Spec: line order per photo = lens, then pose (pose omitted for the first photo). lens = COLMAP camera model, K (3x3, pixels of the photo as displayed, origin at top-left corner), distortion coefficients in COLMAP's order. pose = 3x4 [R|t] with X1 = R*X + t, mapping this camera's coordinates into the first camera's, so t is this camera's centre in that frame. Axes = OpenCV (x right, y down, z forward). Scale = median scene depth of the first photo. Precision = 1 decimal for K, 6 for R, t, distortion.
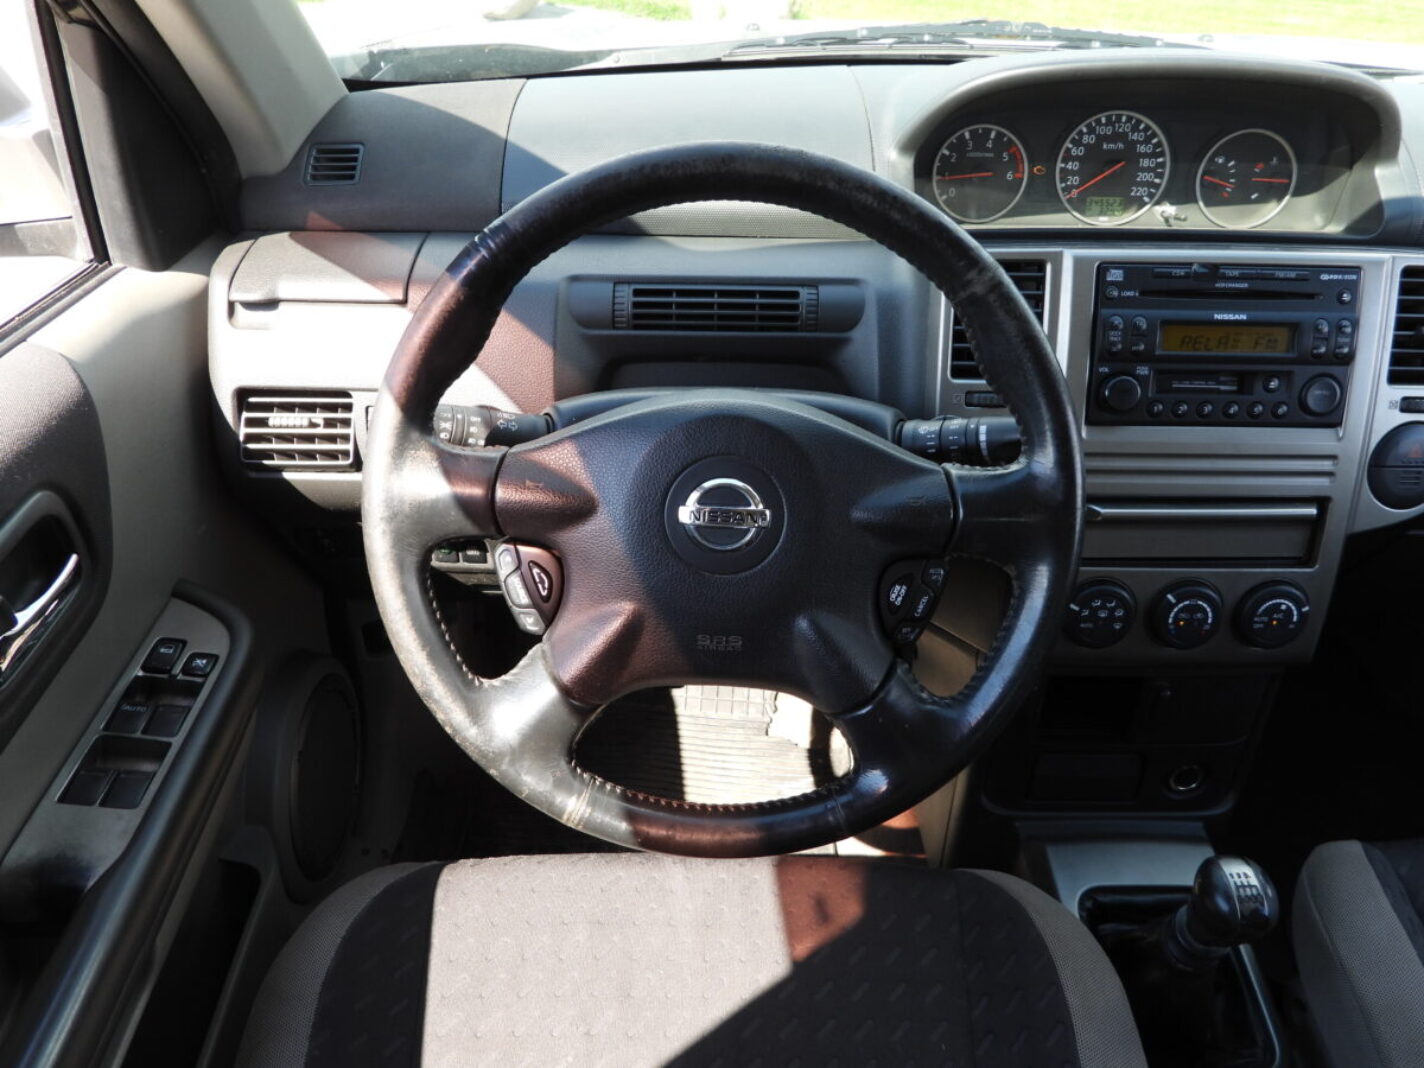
lens RADIAL K [[1019.5, 0, 712.0], [0, 1019.5, 534.0], [0, 0, 1]] dist [-0.012529, 0.003649]
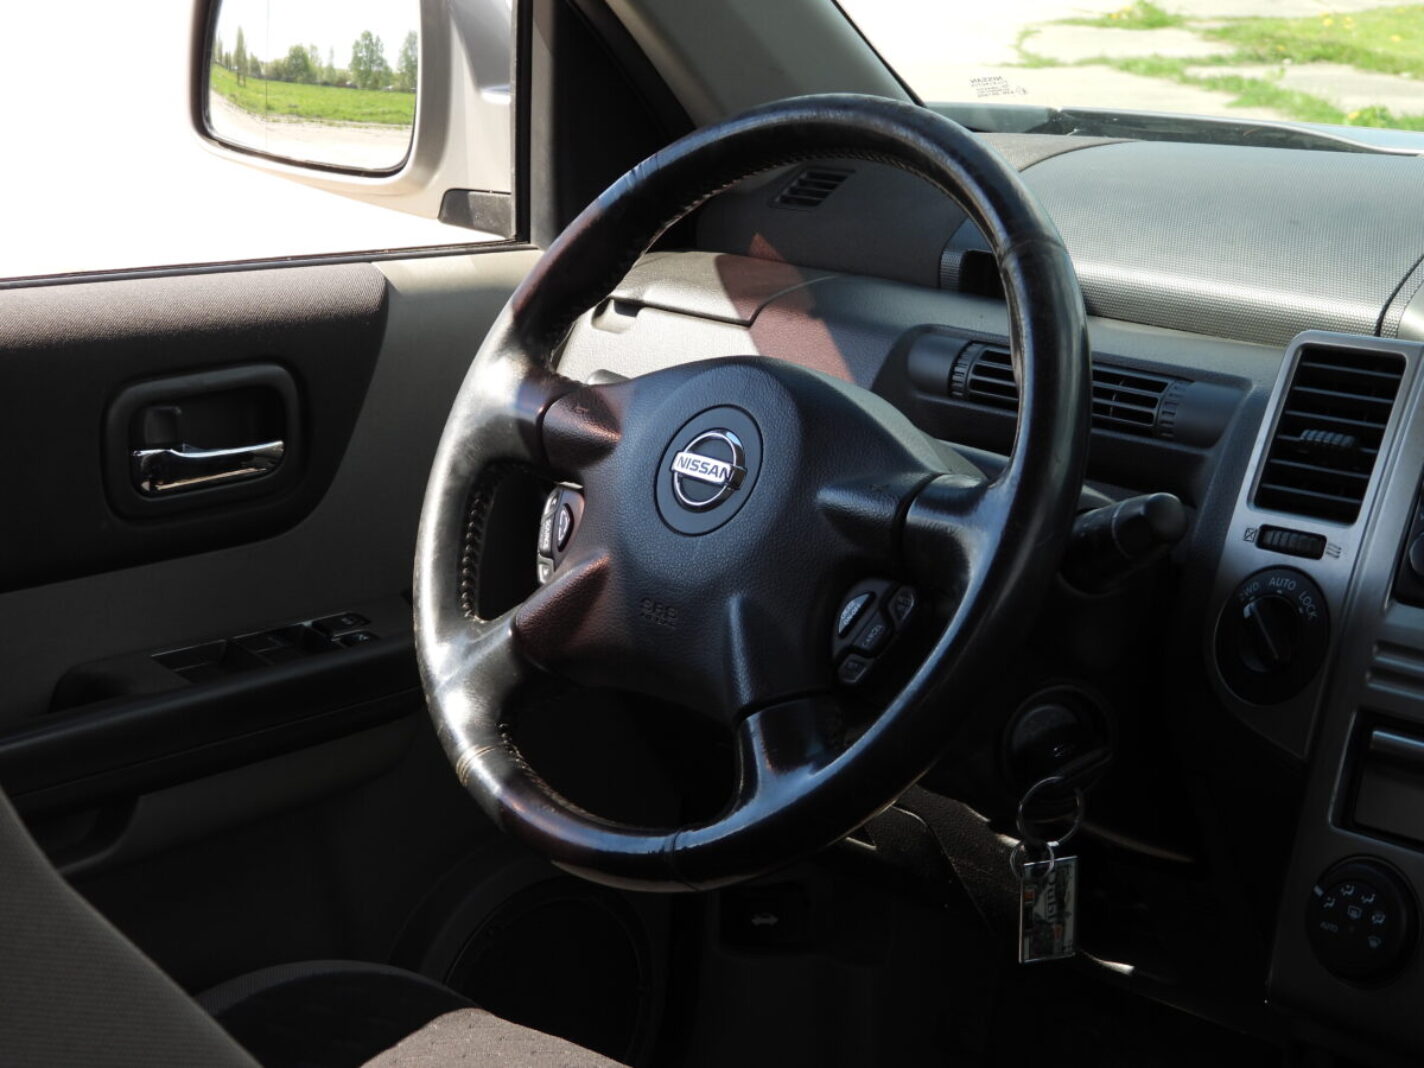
lens RADIAL K [[2880.9, 0, 712.0], [0, 2880.9, 534.0], [0, 0, 1]] dist [-0.087420, -0.323817]
pose [[0.689380, 0.163056, -0.705810, 1.280265], [-0.422859, 0.881687, -0.209328, 0.395856], [0.588171, 0.442765, 0.676767, -0.463174]]
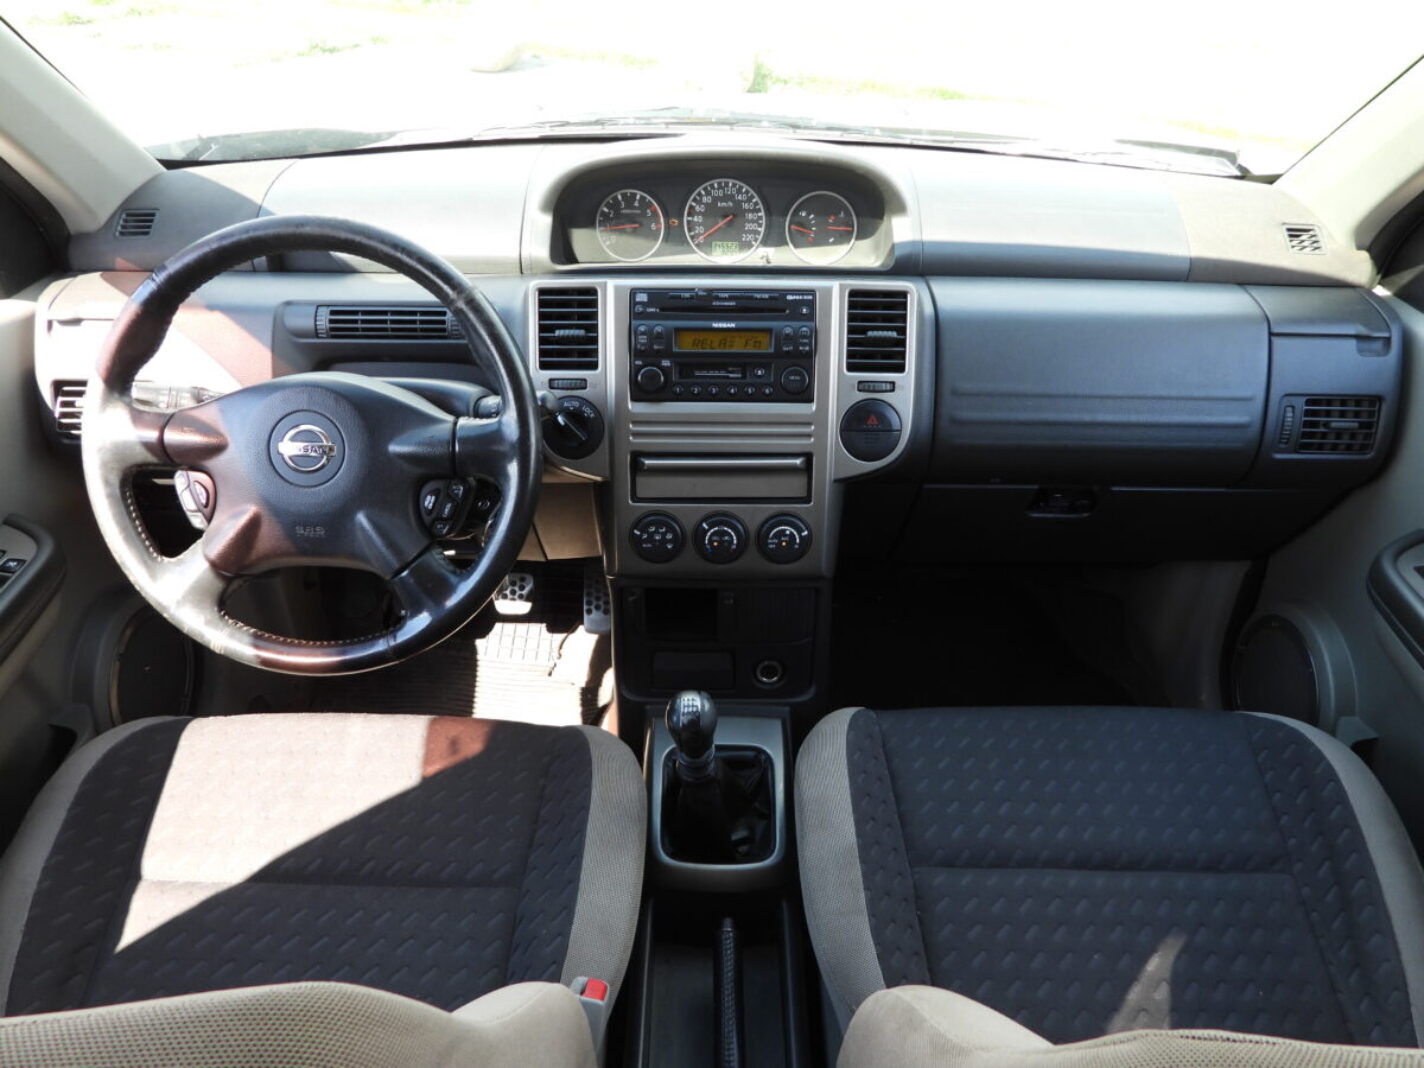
lens RADIAL K [[1019.5, 0, 712.0], [0, 1019.5, 534.0], [0, 0, 1]] dist [-0.012529, 0.003649]
pose [[0.999840, -0.001539, -0.017812, 0.485943], [0.000934, 0.999424, -0.033936, 0.122560], [0.017854, 0.033913, 0.999265, -0.406134]]
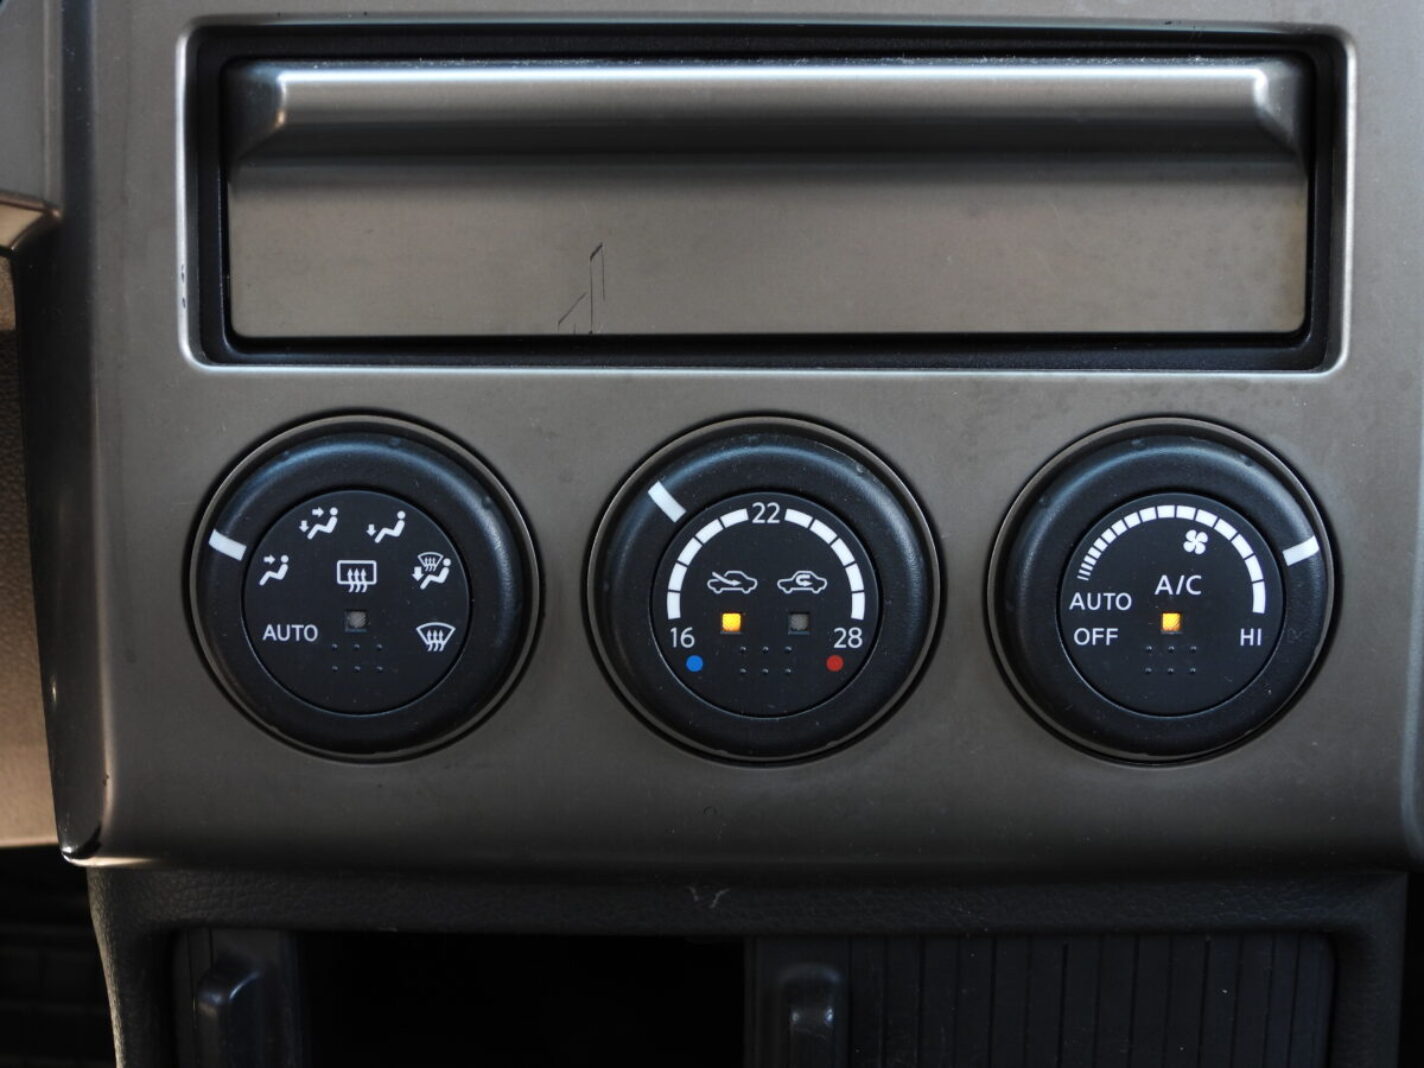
lens RADIAL K [[3060.4, 0, 712.0], [0, 3060.4, 534.0], [0, 0, 1]] dist [-0.224233, 0.113123]
pose [[0.999947, -0.005869, -0.008511, 0.467093], [0.004214, 0.983119, -0.182920, 0.189920], [0.009441, 0.182874, 0.983091, 0.359635]]
